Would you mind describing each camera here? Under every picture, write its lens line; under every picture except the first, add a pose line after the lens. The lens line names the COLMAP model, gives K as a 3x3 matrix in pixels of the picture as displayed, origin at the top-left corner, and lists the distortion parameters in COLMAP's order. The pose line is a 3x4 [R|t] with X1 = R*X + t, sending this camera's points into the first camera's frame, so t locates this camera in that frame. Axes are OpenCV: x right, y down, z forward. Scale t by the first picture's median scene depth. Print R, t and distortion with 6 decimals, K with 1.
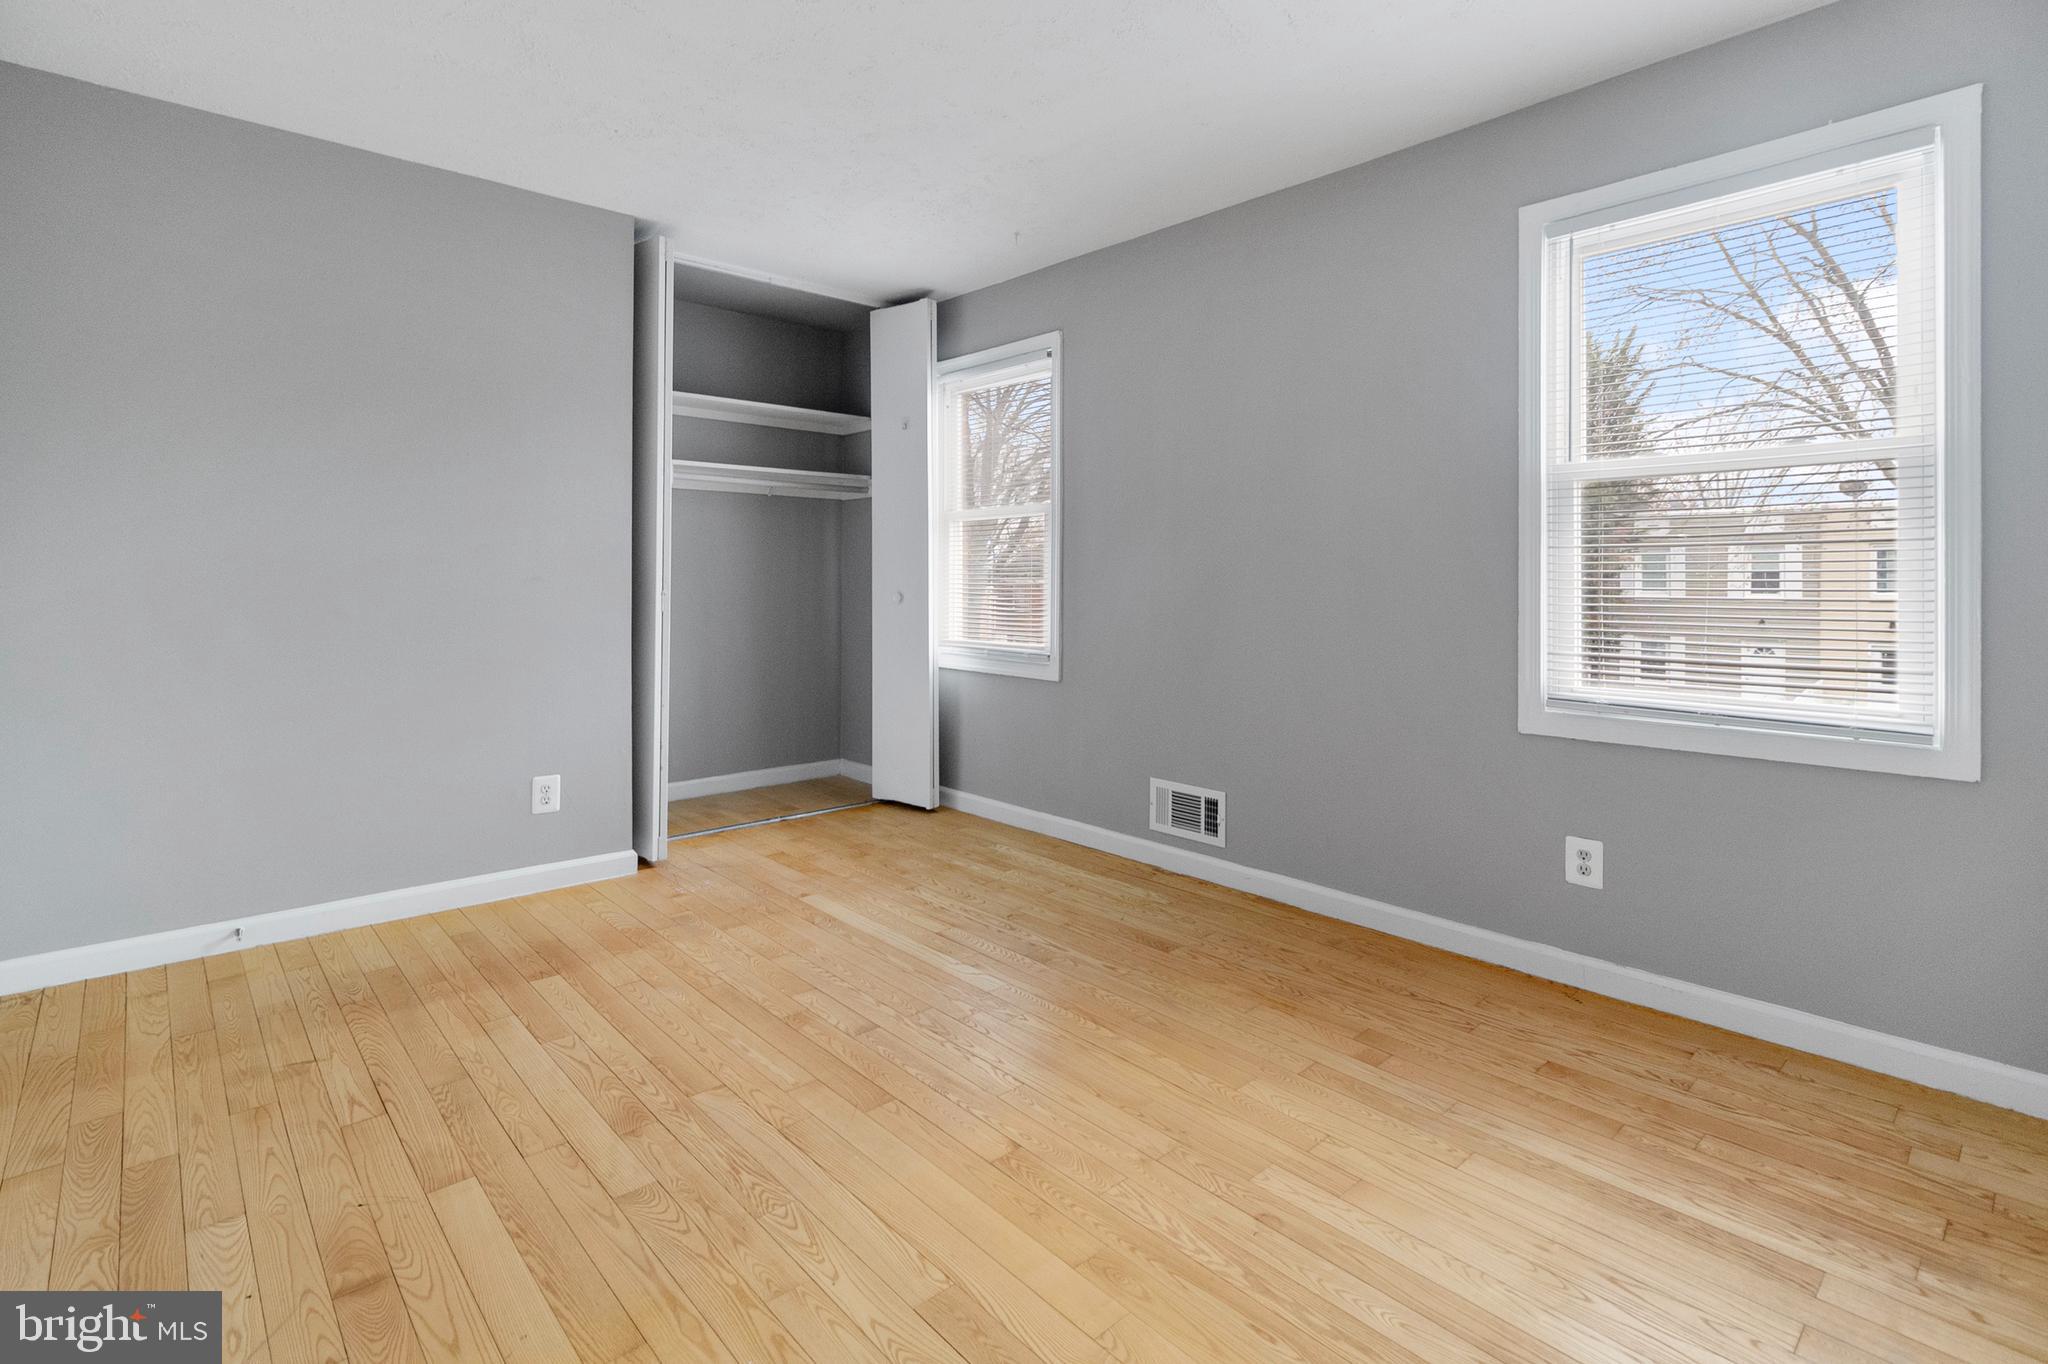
lens RADIAL K [[964.1, 0, 1017.8], [0, 964.1, 680.0], [0, 0, 1]] dist [0.003747, 0.000771]
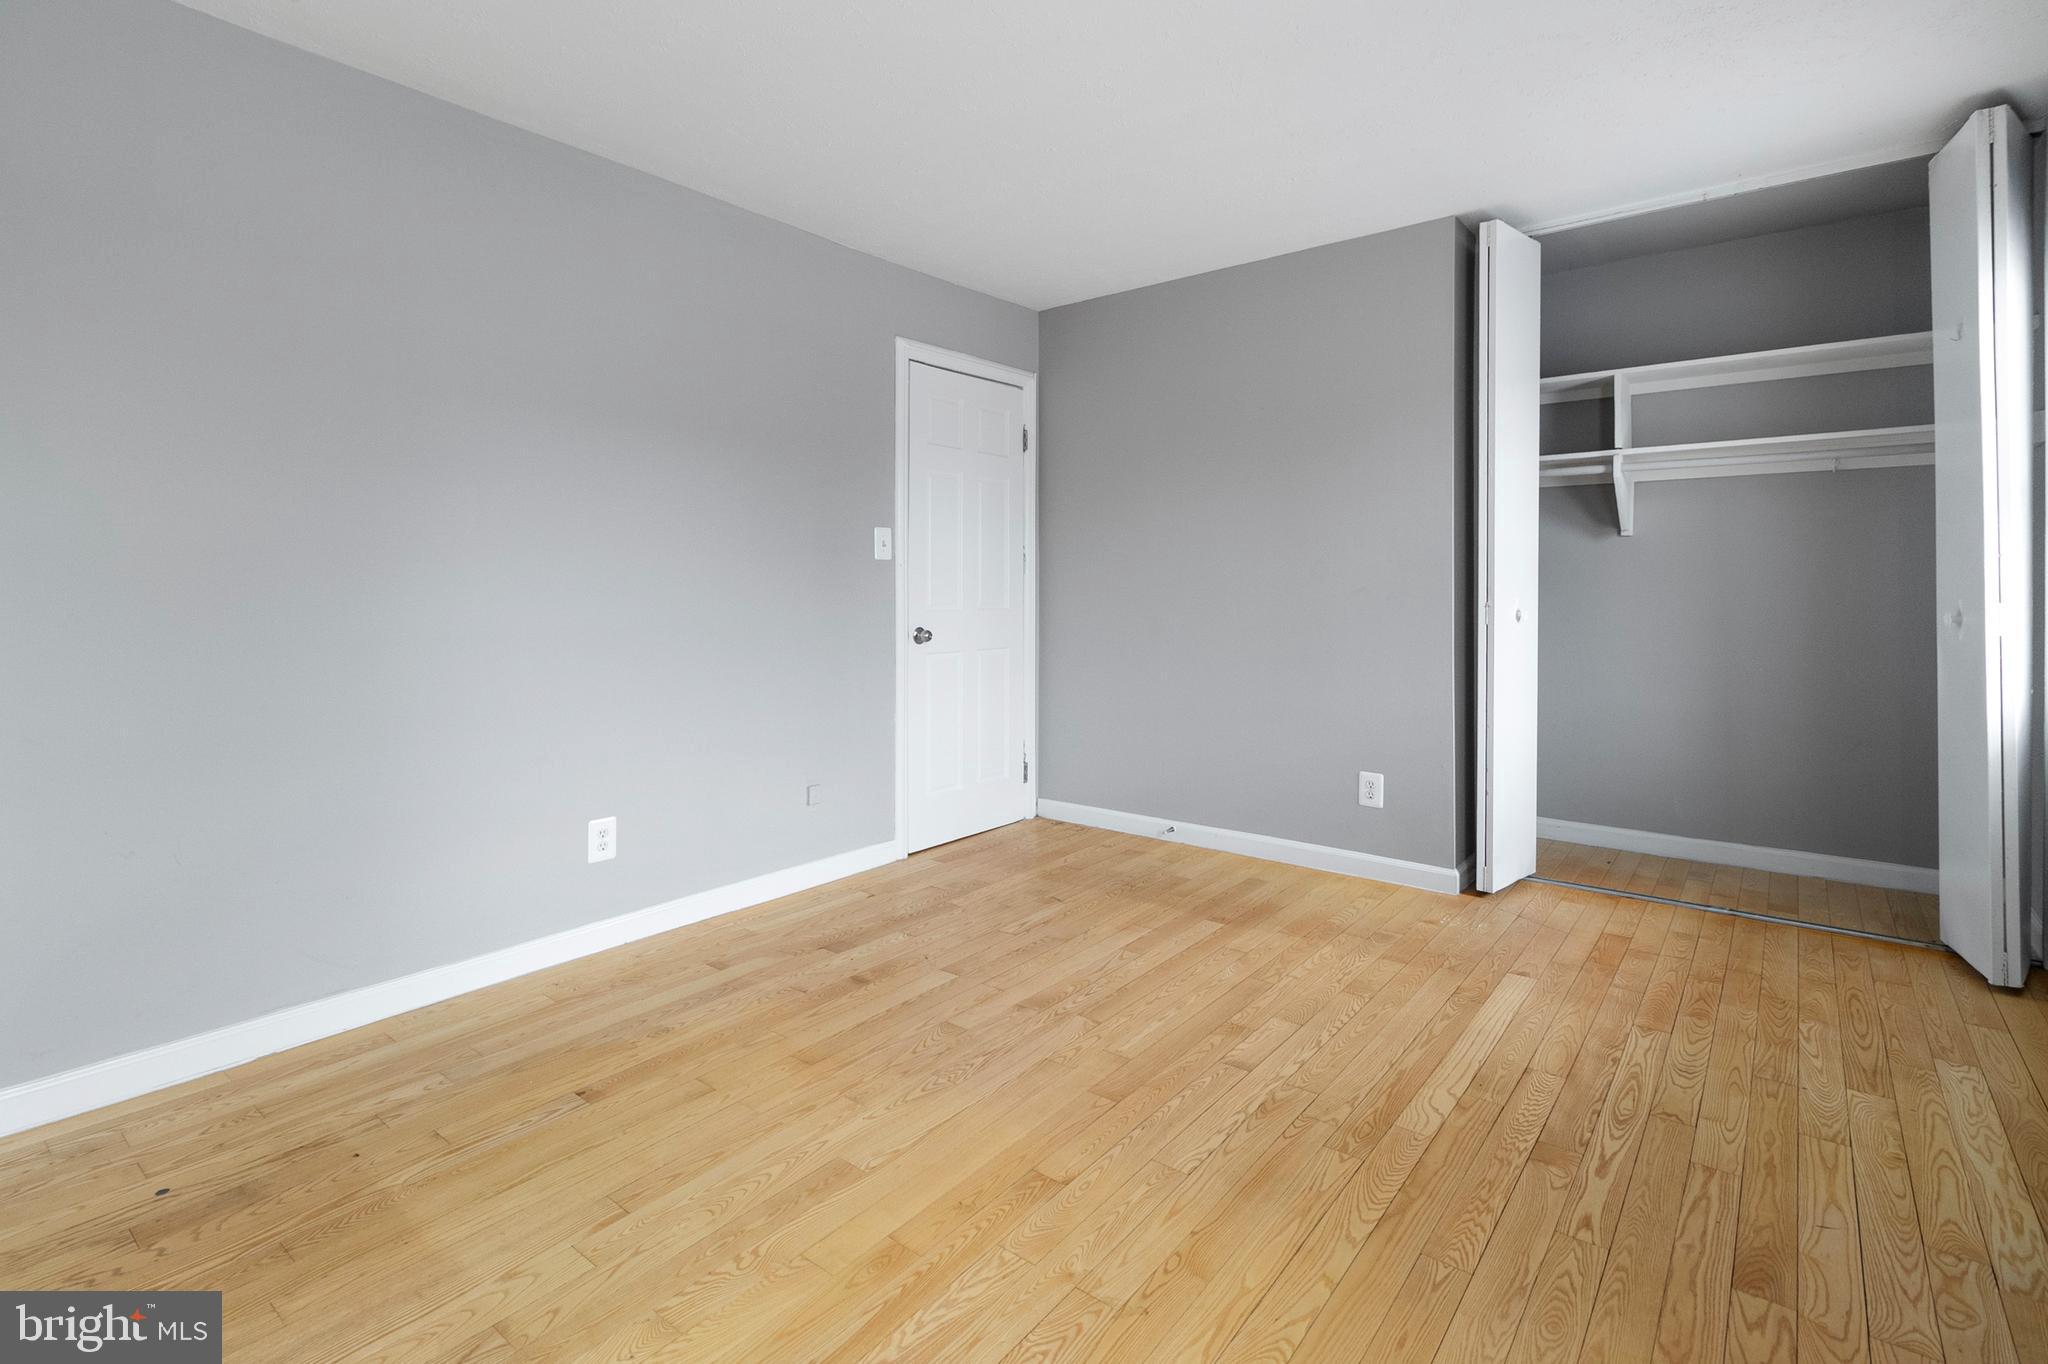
lens RADIAL K [[964.1, 0, 1018.0], [0, 964.1, 684.0], [0, 0, 1]] dist [0.003747, 0.000771]
pose [[0.164121, 0.091690, -0.982170, 0.531243], [-0.098749, 0.992196, 0.076125, -0.045221], [0.981485, 0.084494, 0.171895, 0.448081]]
